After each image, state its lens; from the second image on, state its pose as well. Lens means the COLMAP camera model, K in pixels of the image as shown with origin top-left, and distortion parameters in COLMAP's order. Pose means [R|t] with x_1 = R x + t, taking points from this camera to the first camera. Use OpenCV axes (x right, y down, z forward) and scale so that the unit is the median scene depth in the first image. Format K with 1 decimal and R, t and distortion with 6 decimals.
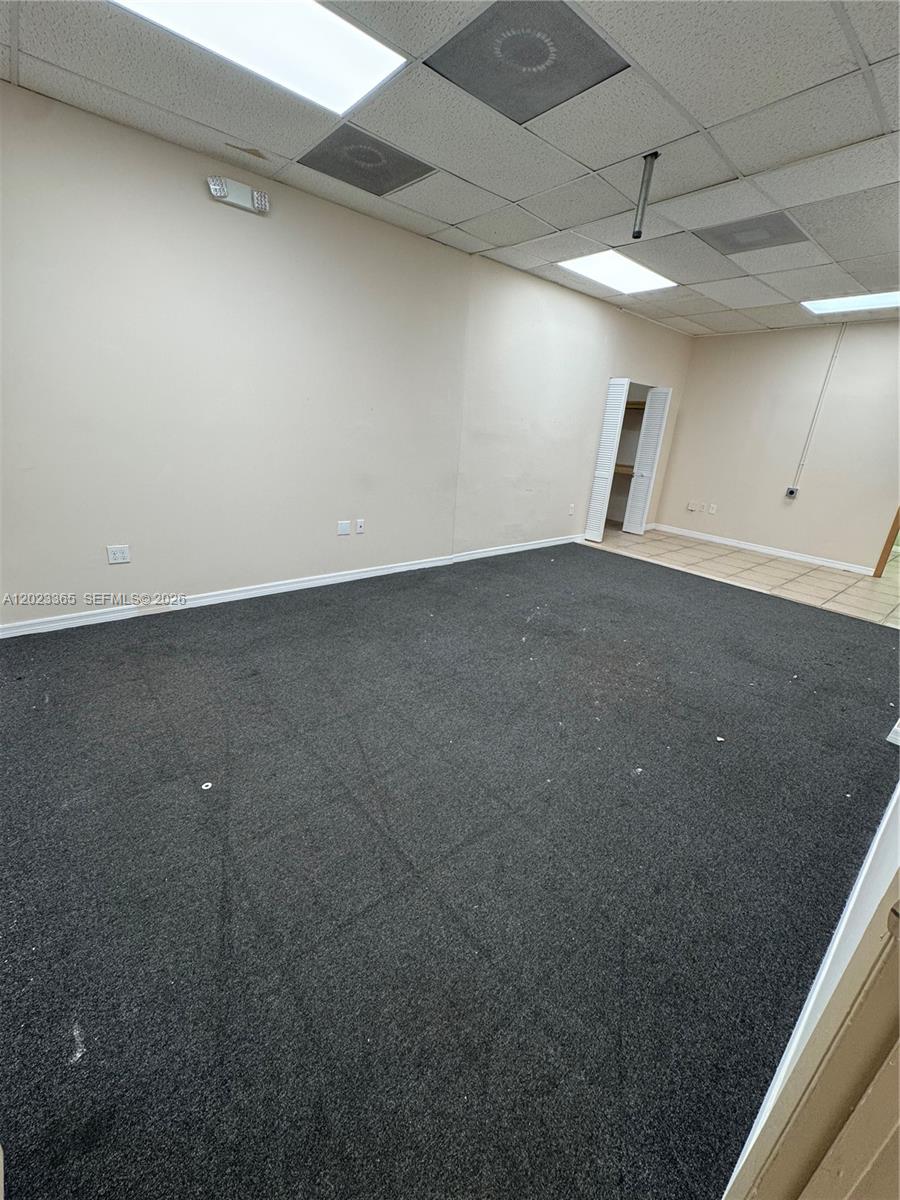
lens RADIAL K [[479.3, 0, 449.6], [0, 479.3, 600.5], [0, 0, 1]] dist [-0.001897, -0.000370]
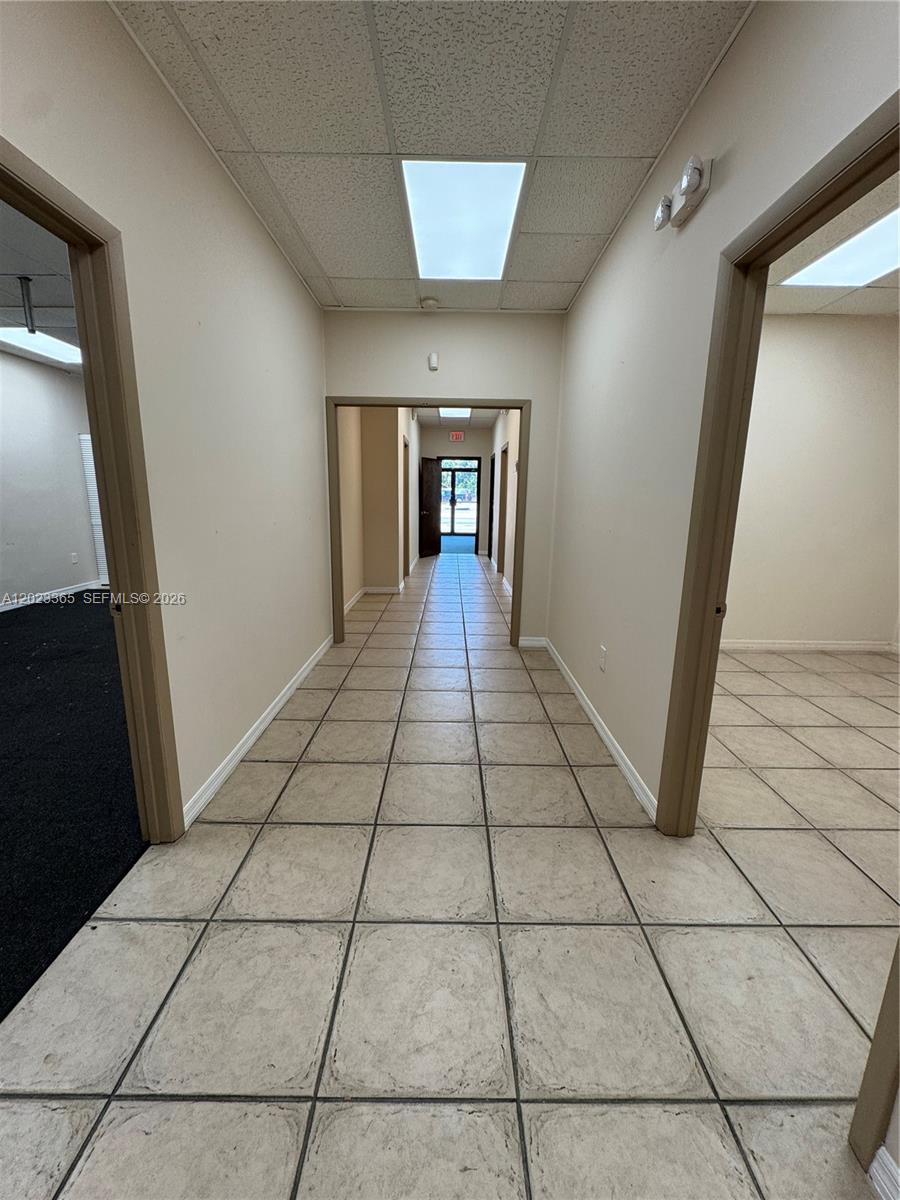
lens RADIAL K [[479.3, 0, 450.9], [0, 479.3, 599.5], [0, 0, 1]] dist [-0.001897, -0.000370]
pose [[0.643159, -0.212592, 0.735630, 0.007352], [0.288485, 0.957174, 0.024395, 0.162177], [-0.709312, 0.196529, 0.676944, -0.377246]]
